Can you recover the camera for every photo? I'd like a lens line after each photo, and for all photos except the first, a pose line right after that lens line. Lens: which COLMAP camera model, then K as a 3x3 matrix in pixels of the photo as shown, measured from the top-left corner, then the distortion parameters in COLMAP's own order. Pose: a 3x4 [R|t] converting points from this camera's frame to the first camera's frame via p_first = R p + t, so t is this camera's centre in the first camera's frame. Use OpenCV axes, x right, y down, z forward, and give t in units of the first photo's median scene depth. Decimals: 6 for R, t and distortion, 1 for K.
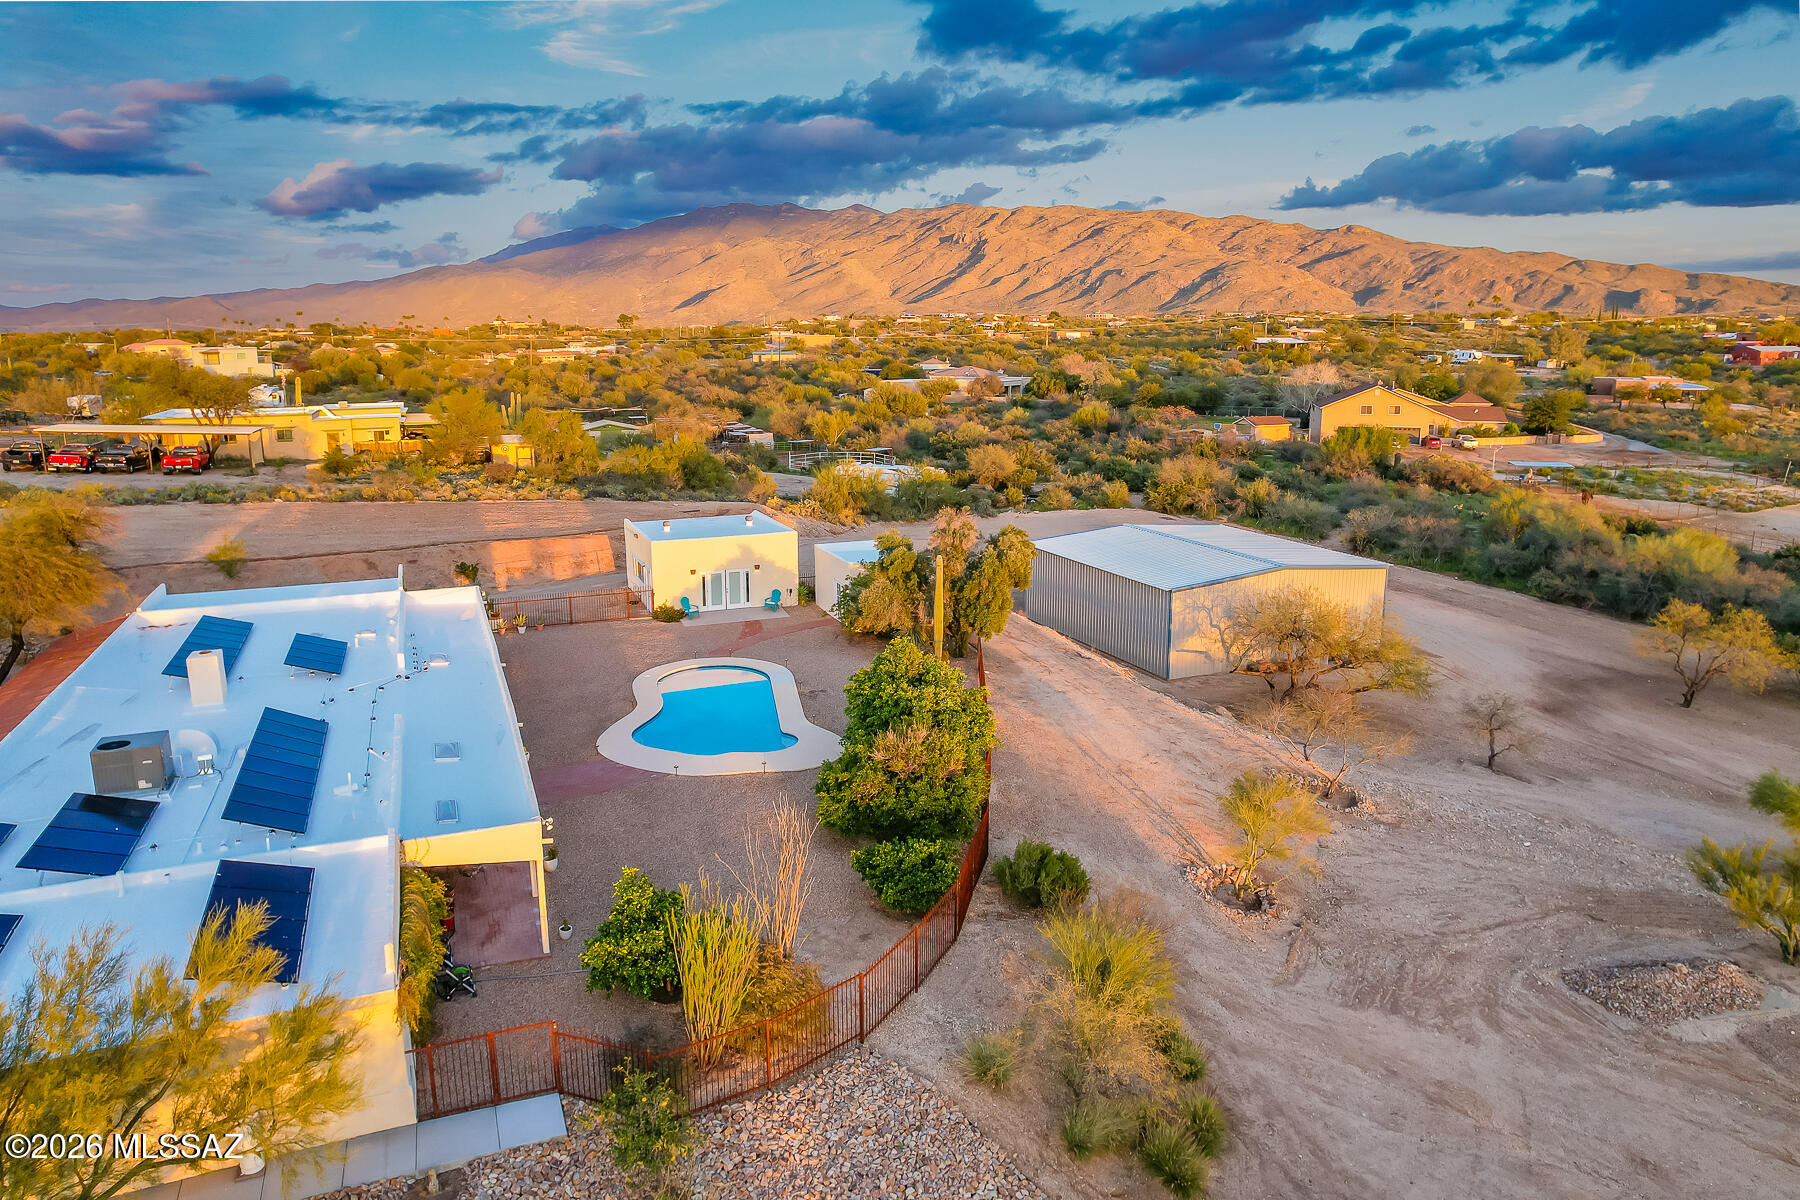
lens RADIAL K [[1160.7, 0, 900.0], [0, 1160.7, 600.0], [0, 0, 1]] dist [-0.050724, 0.056610]
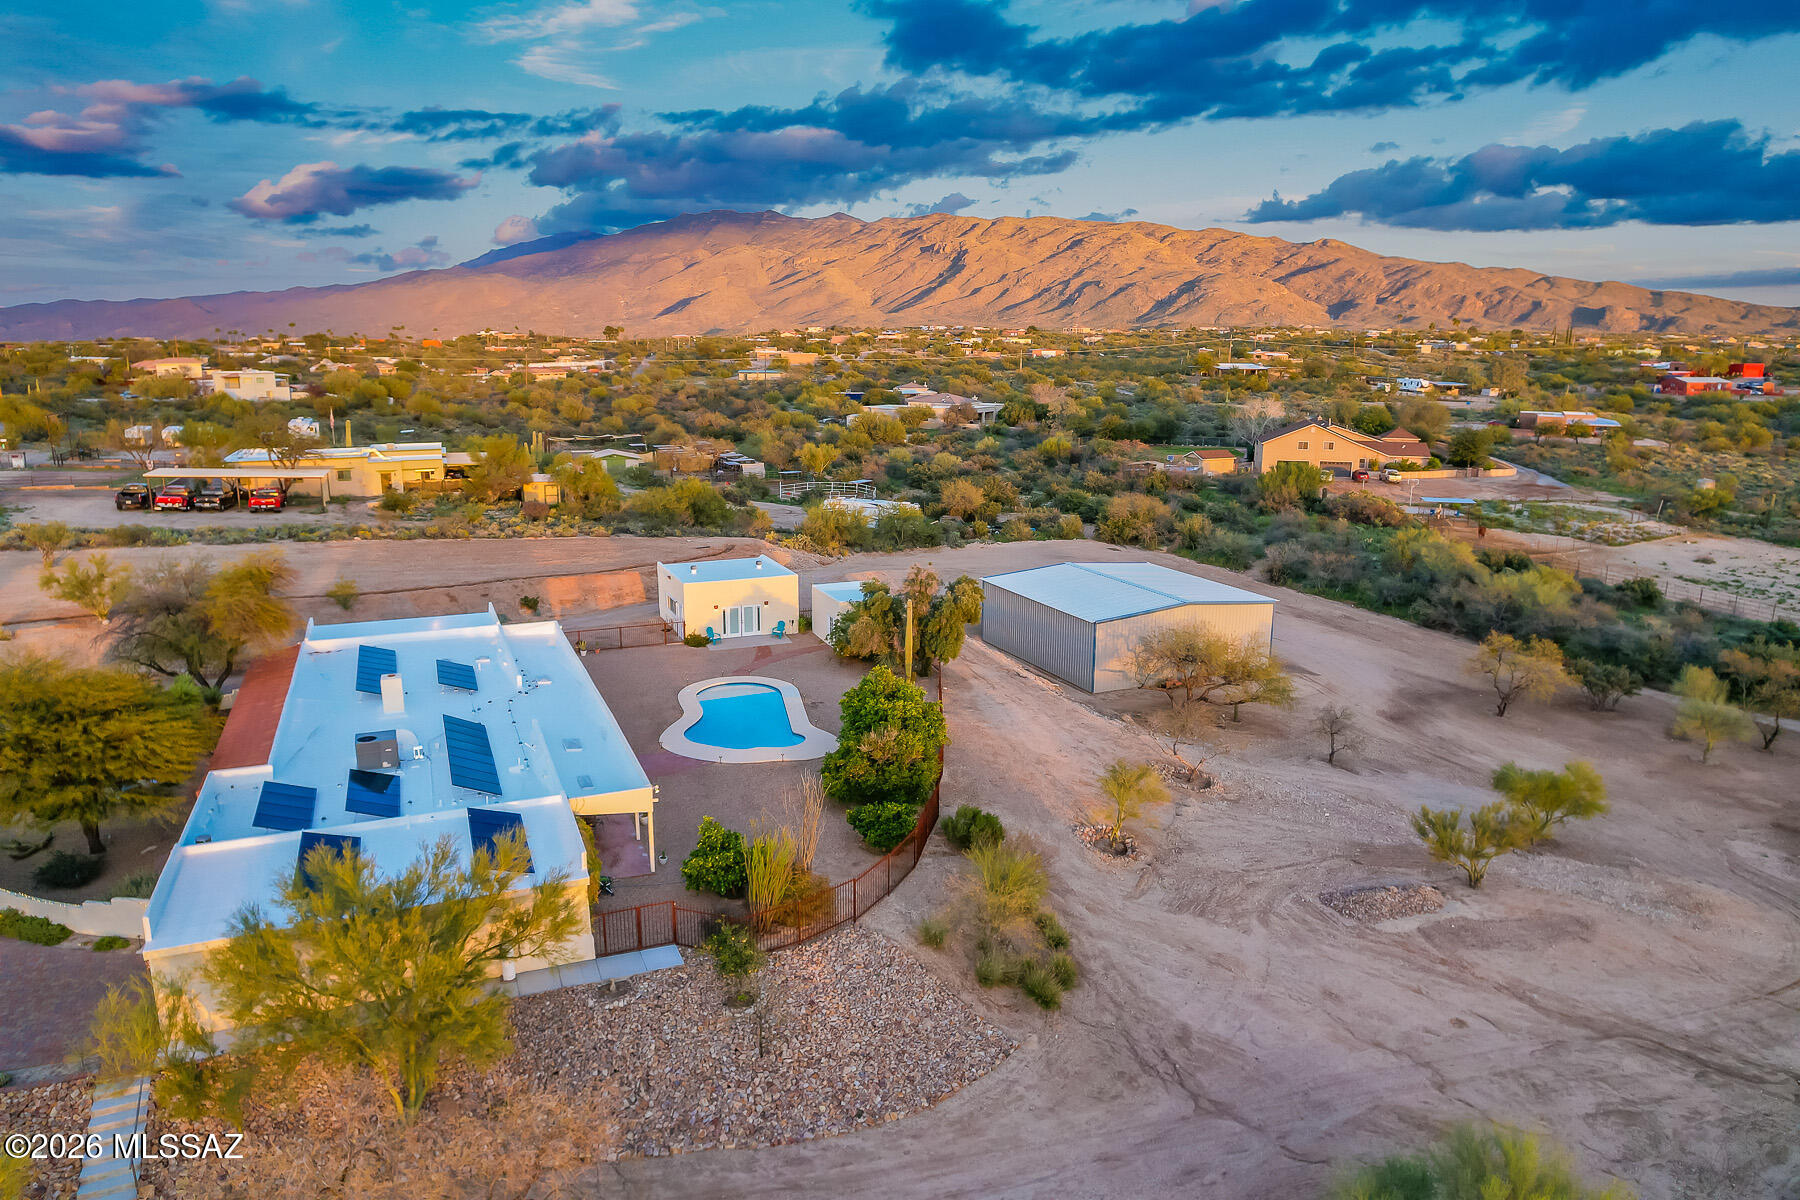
lens RADIAL K [[1160.7, 0, 900.0], [0, 1160.7, 600.0], [0, 0, 1]] dist [-0.050724, 0.056610]
pose [[0.999828, 0.005160, 0.017787, -0.000121], [-0.005072, 0.999975, -0.004979, -0.012534], [-0.017812, 0.004888, 0.999829, -0.126754]]
